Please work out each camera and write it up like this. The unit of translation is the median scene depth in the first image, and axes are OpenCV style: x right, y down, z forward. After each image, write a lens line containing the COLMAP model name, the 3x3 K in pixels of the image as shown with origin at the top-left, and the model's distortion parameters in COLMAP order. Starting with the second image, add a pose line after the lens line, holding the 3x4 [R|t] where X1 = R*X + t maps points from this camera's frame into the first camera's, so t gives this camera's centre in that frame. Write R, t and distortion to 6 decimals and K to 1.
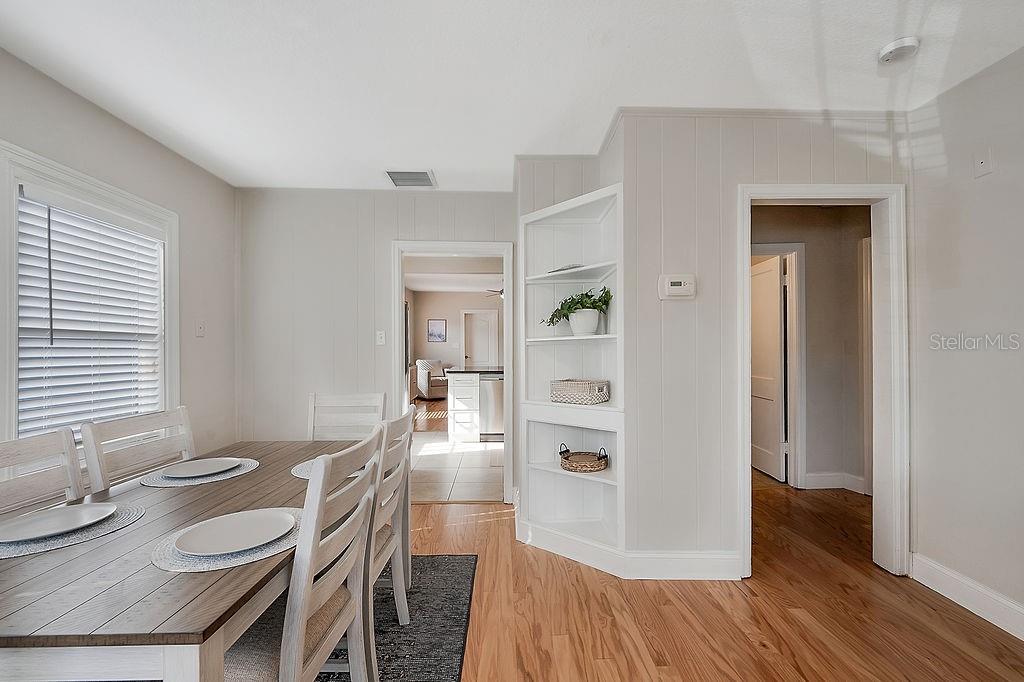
lens RADIAL K [[437.2, 0, 509.8], [0, 437.2, 337.8], [0, 0, 1]] dist [0.001064, 0.000260]
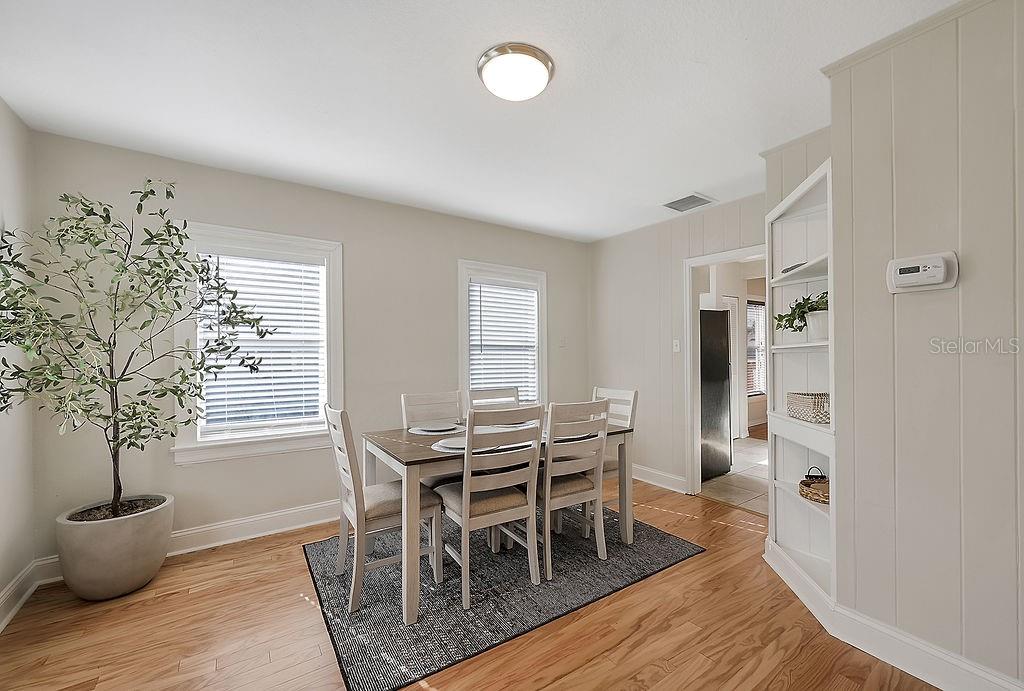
lens RADIAL K [[430.7, 0, 521.7], [0, 430.7, 343.9], [0, 0, 1]] dist [0.002965, 0.000998]
pose [[0.536348, -0.013934, -0.843882, 0.589595], [0.016198, 0.999849, -0.006215, -0.006279], [0.843842, -0.010336, 0.536493, 0.060841]]
